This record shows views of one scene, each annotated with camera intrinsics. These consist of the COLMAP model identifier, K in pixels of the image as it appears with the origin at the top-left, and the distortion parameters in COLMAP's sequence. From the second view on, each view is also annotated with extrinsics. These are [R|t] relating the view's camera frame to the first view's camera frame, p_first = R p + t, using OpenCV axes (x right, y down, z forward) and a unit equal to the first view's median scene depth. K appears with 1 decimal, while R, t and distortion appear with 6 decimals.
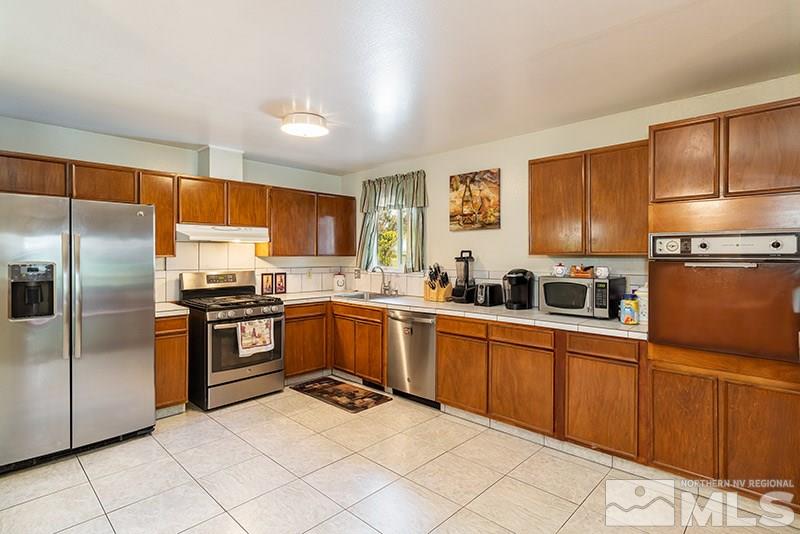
lens RADIAL K [[412.9, 0, 400.9], [0, 412.9, 257.8], [0, 0, 1]] dist [0.000472, 0.000600]
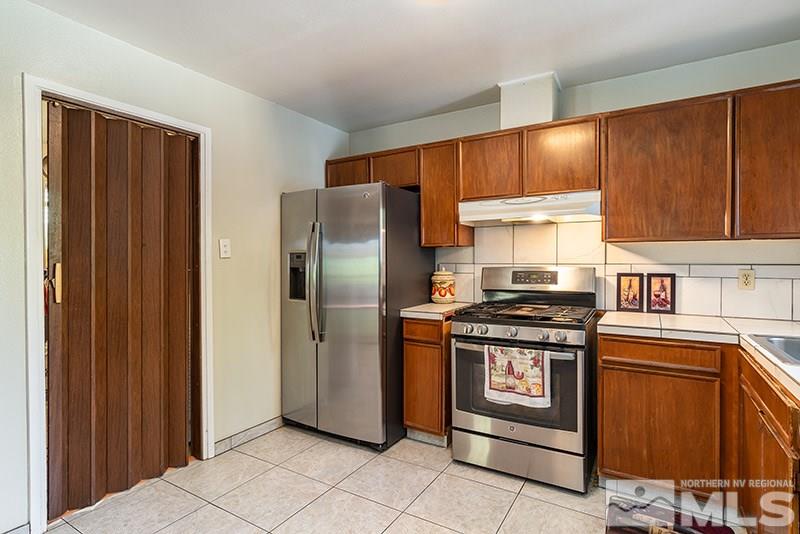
lens RADIAL K [[411.0, 0, 400.0], [0, 411.0, 267.0], [0, 0, 1]] dist [-0.001811, -0.000201]
pose [[0.207675, 0.012665, -0.978116, 0.188797], [-0.001077, 0.999919, 0.012719, 0.027828], [0.978197, -0.001588, 0.207671, 0.721324]]
